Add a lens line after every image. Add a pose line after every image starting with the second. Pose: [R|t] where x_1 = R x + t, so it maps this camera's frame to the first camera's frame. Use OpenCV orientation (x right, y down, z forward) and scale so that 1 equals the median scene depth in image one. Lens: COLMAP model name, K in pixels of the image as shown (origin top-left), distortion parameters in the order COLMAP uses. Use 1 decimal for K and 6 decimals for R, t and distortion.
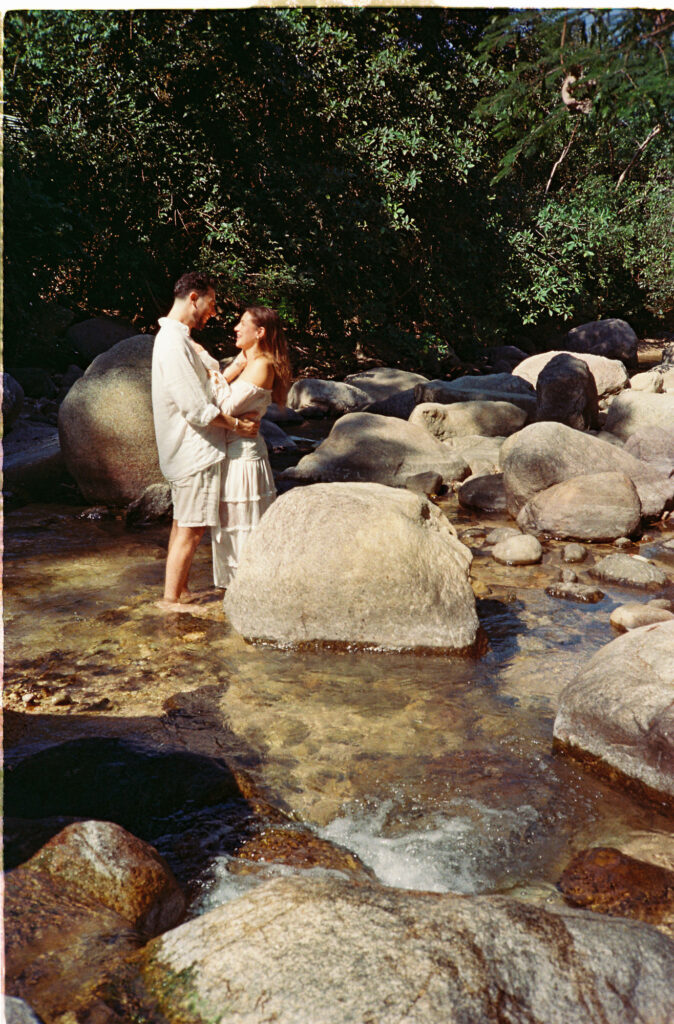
lens RADIAL K [[1214.0, 0, 321.8], [0, 1214.0, 512.6], [0, 0, 1]] dist [0.063161, -0.282598]
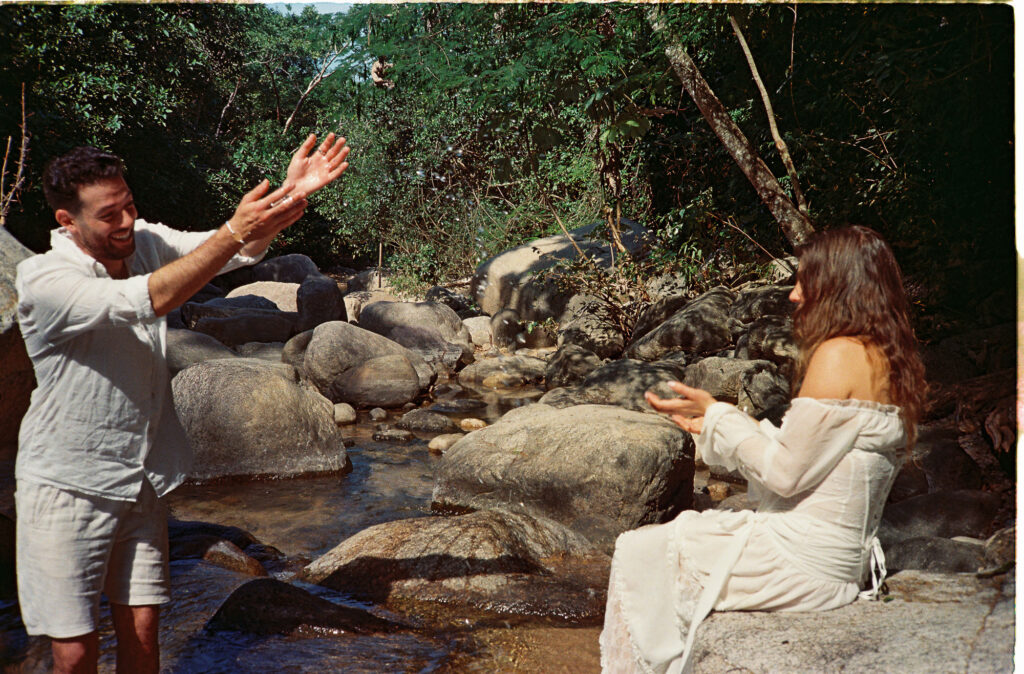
lens RADIAL K [[1214.0, 0, 481.6], [0, 1214.0, 338.5], [0, 0, 1]] dist [0.063161, -0.282598]
pose [[0.922814, -0.048012, 0.382242, -0.233605], [0.082814, 0.993730, -0.075111, 0.075244], [-0.376240, 0.100968, 0.921004, -0.308815]]
